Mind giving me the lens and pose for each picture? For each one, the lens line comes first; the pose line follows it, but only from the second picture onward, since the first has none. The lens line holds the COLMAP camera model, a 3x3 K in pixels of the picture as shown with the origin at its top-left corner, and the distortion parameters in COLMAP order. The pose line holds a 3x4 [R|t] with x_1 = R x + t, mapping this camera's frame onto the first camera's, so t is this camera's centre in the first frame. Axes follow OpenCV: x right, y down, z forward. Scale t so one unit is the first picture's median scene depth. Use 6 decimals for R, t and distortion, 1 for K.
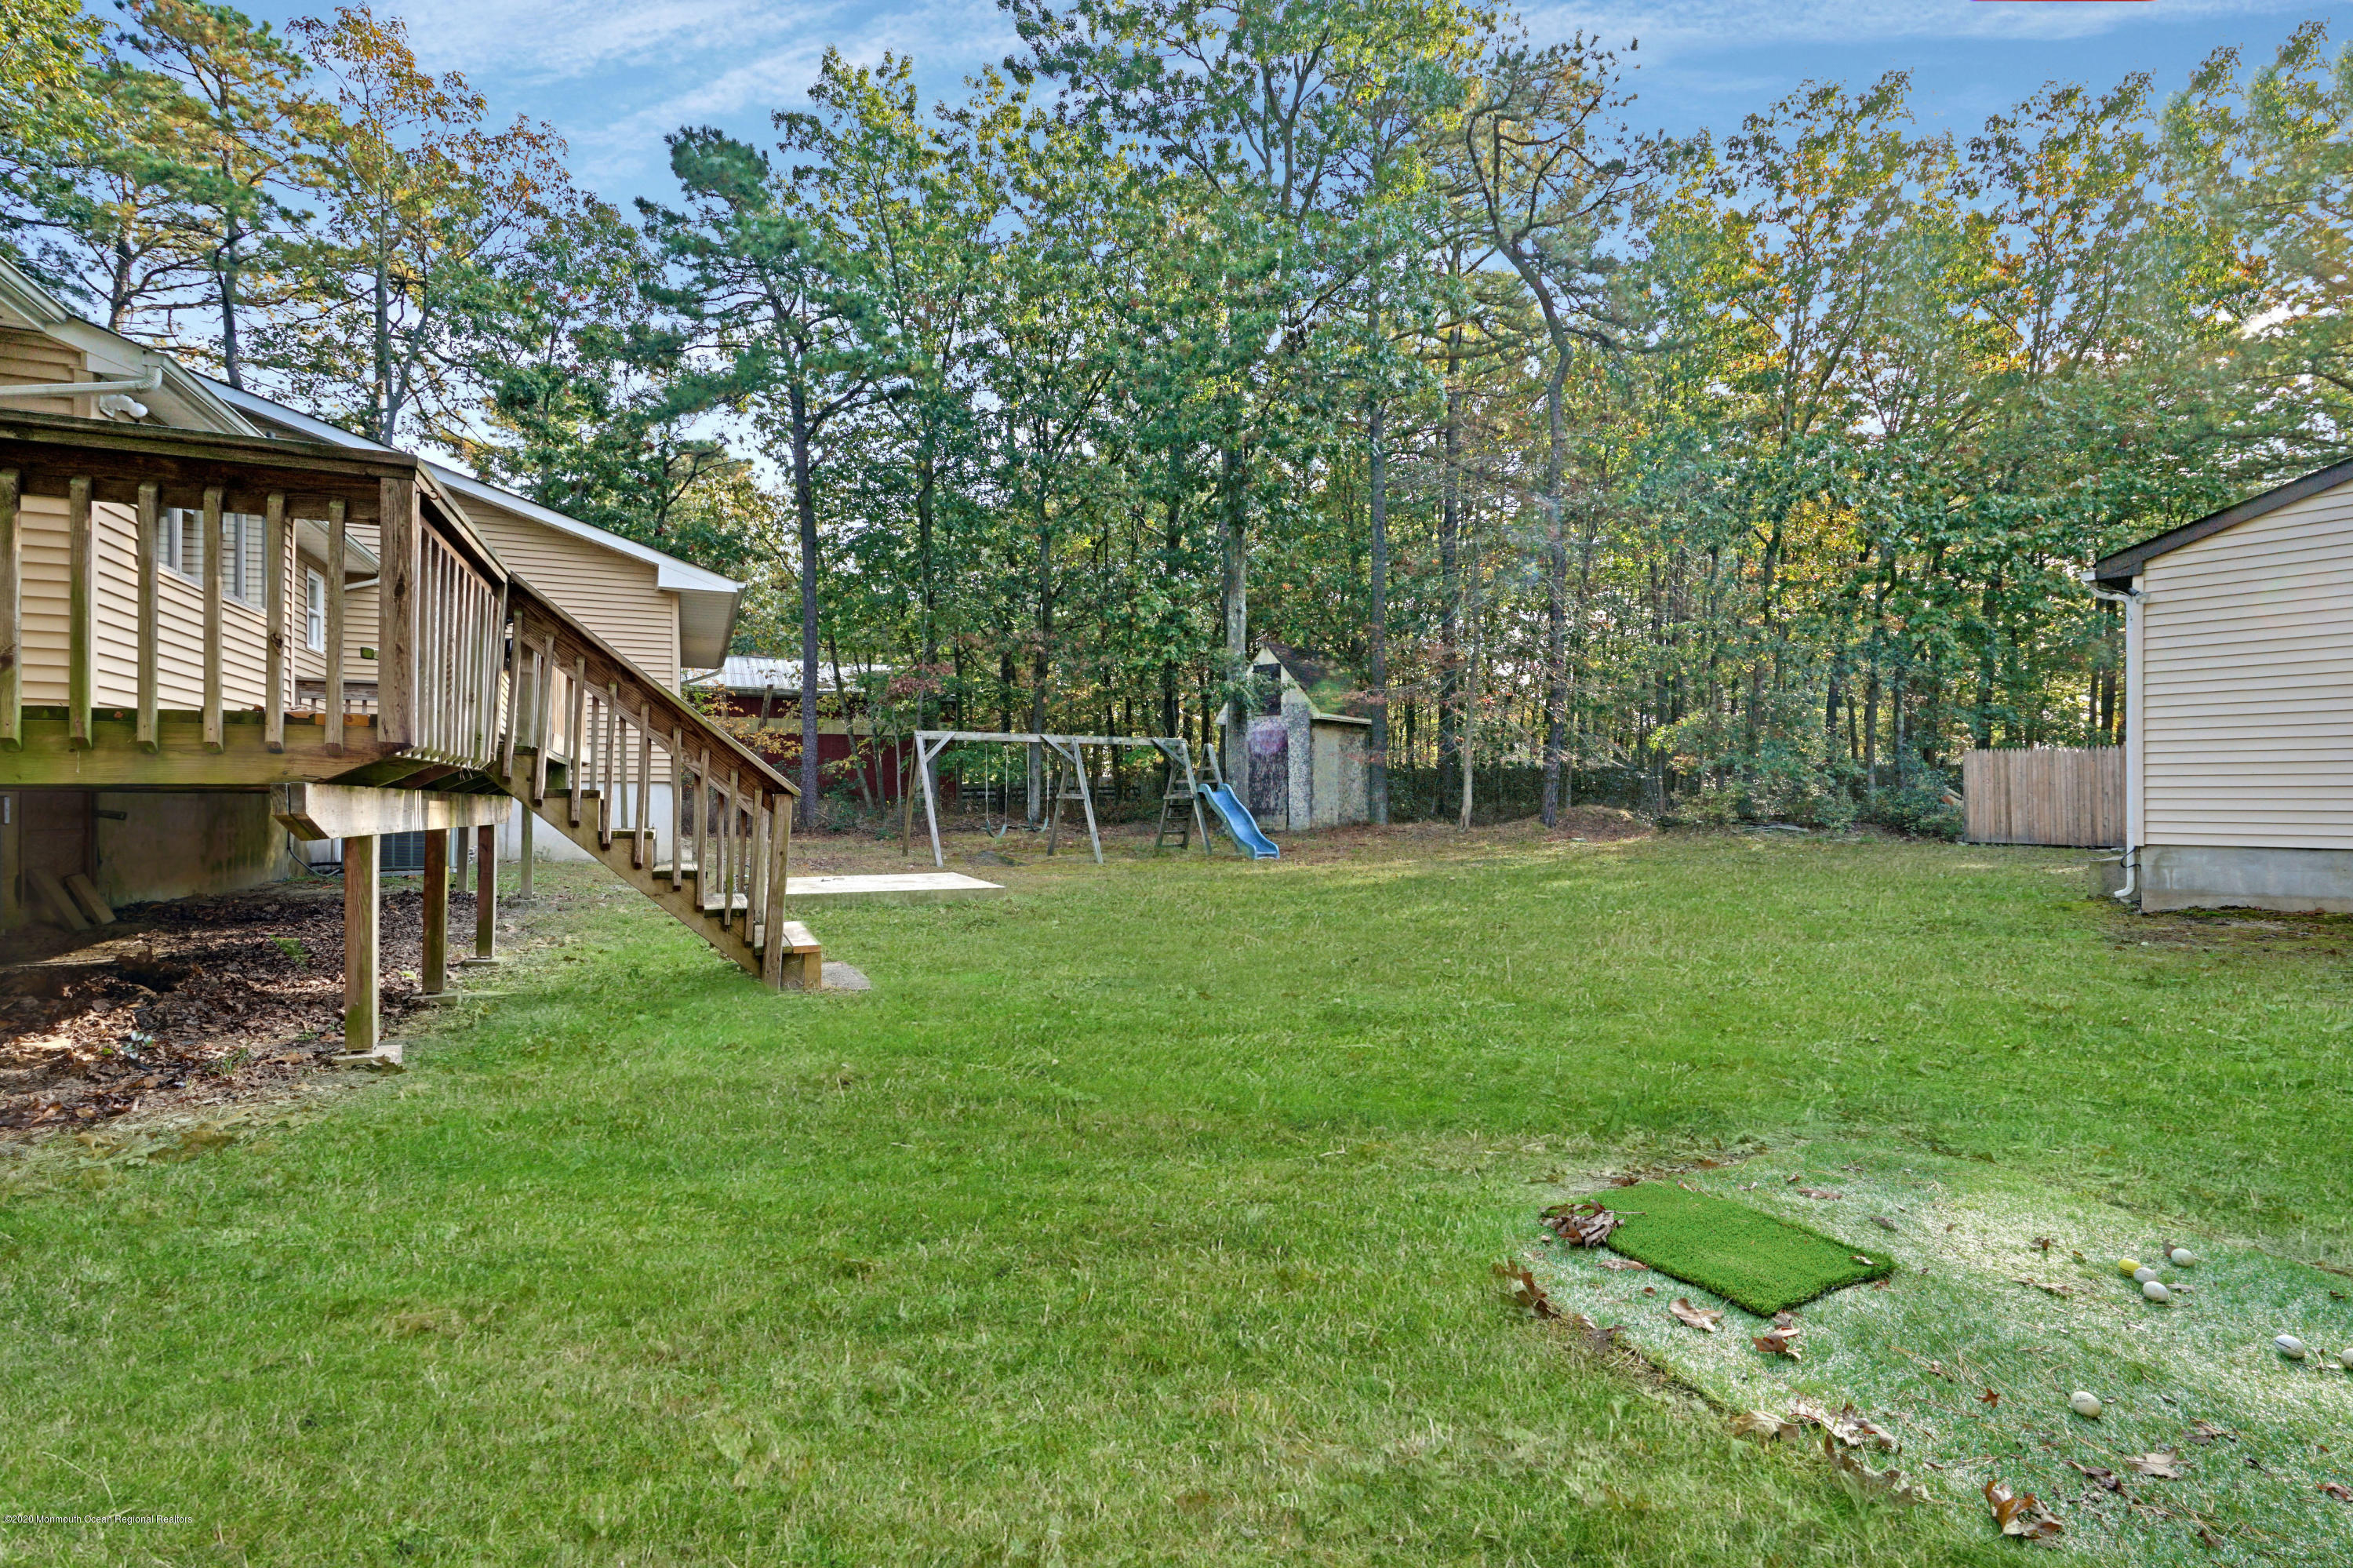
lens RADIAL K [[1079.4, 0, 1173.4], [0, 1079.4, 789.2], [0, 0, 1]] dist [0.000429, 0.000767]
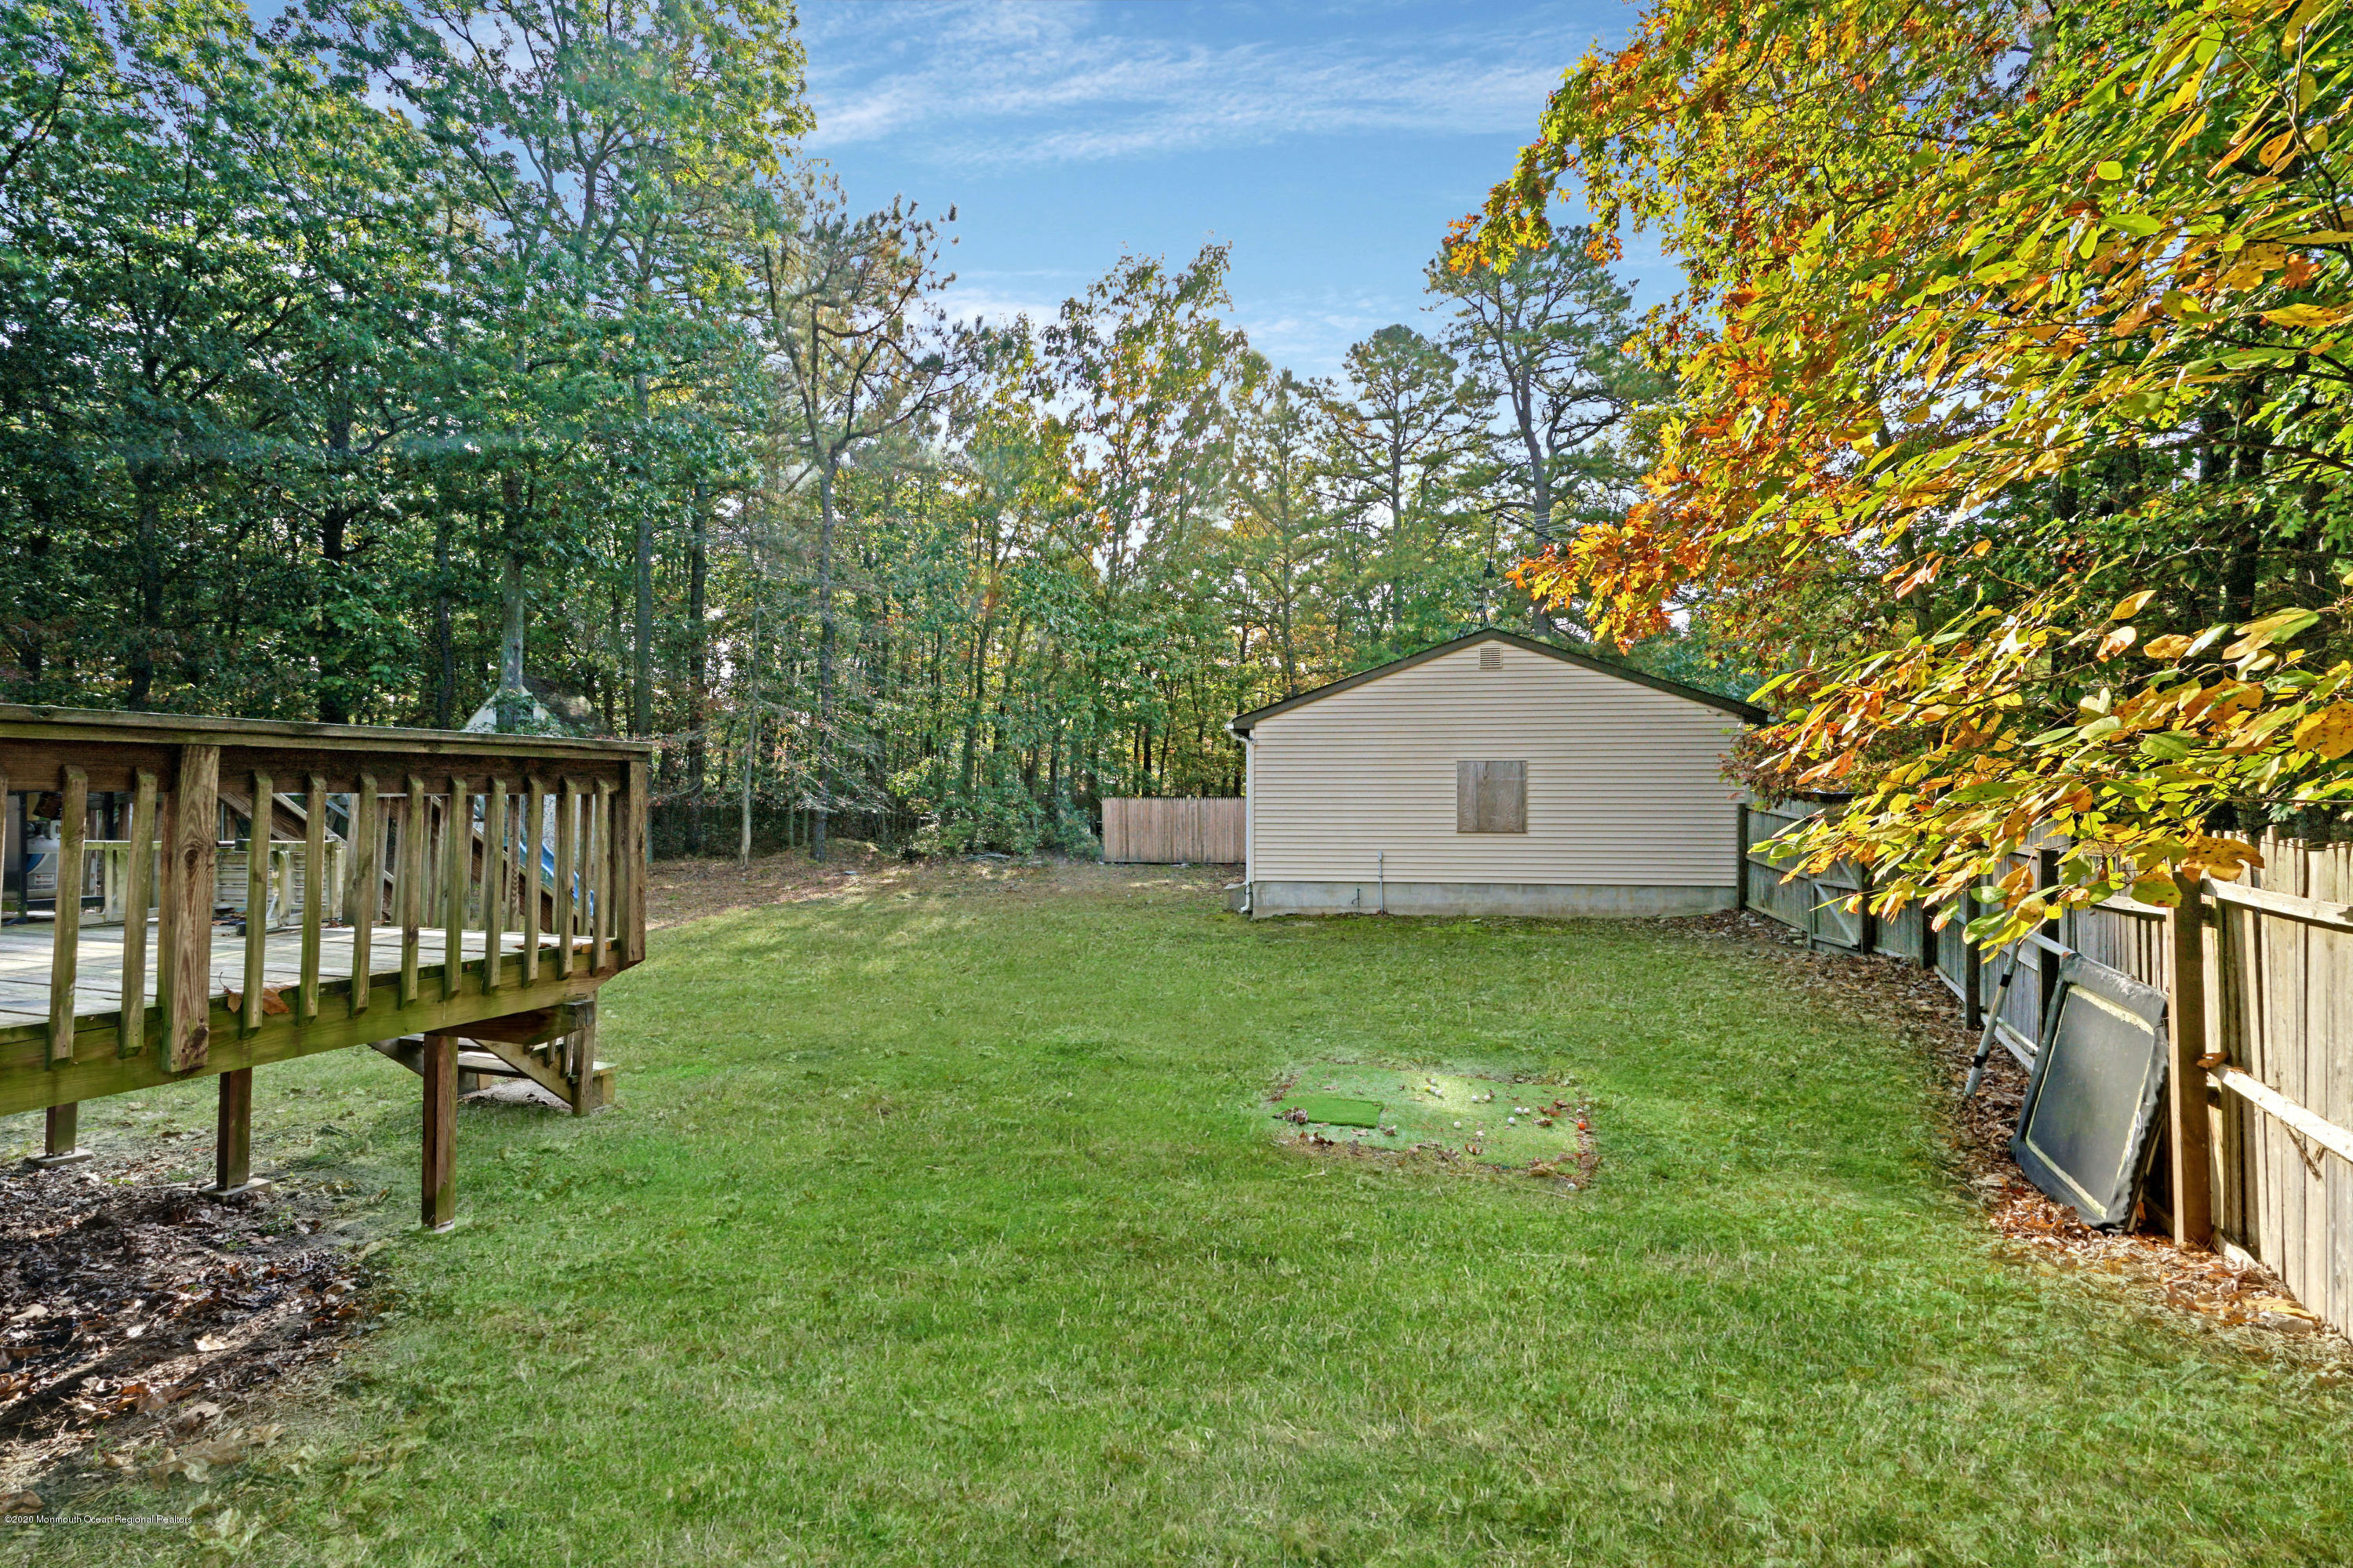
lens RADIAL K [[1057.2, 0, 1169.7], [0, 1057.2, 791.8], [0, 0, 1]] dist [-0.000573, 0.000579]
pose [[0.711427, 0.004900, 0.702743, -0.165301], [-0.004375, 0.999987, -0.002544, -0.035272], [-0.702746, -0.001264, 0.711440, -0.054567]]
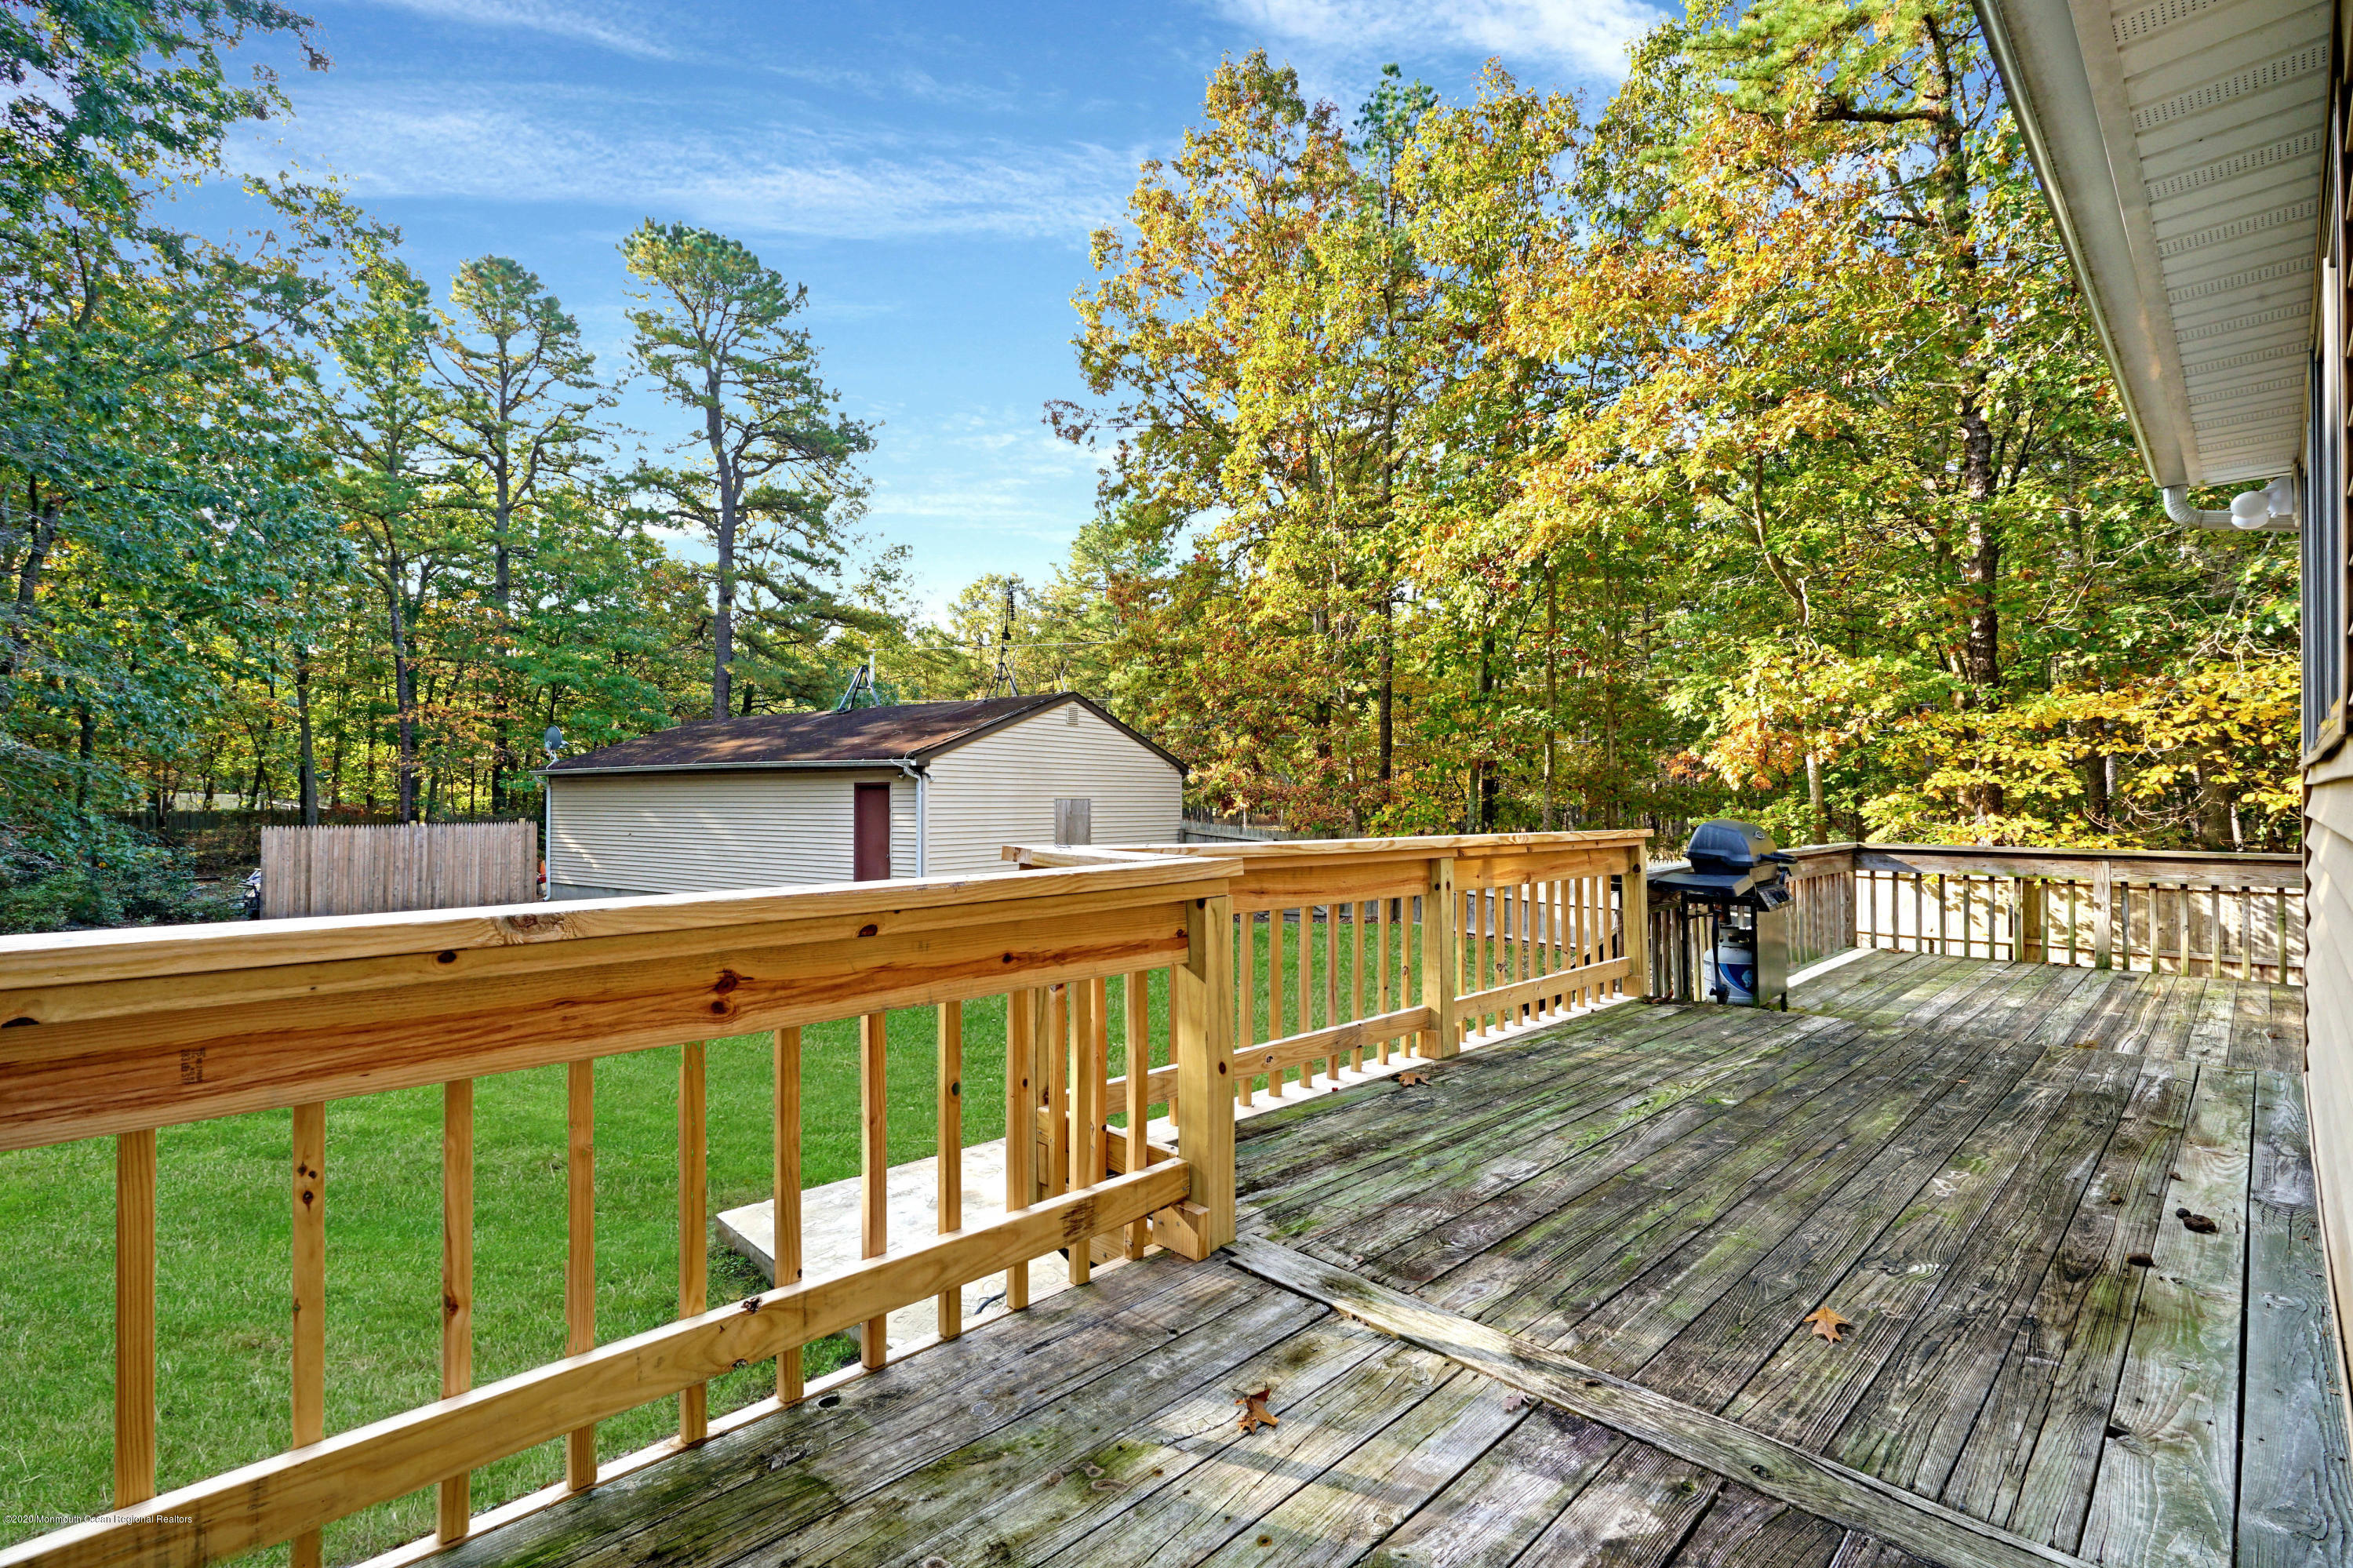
lens RADIAL K [[1057.2, 0, 1169.7], [0, 1057.2, 791.8], [0, 0, 1]] dist [-0.000573, 0.000579]
pose [[-0.335049, 0.006427, 0.942179, -0.358711], [-0.006392, 0.999938, -0.009094, -0.055487], [-0.942179, -0.009070, -0.334987, 0.478356]]
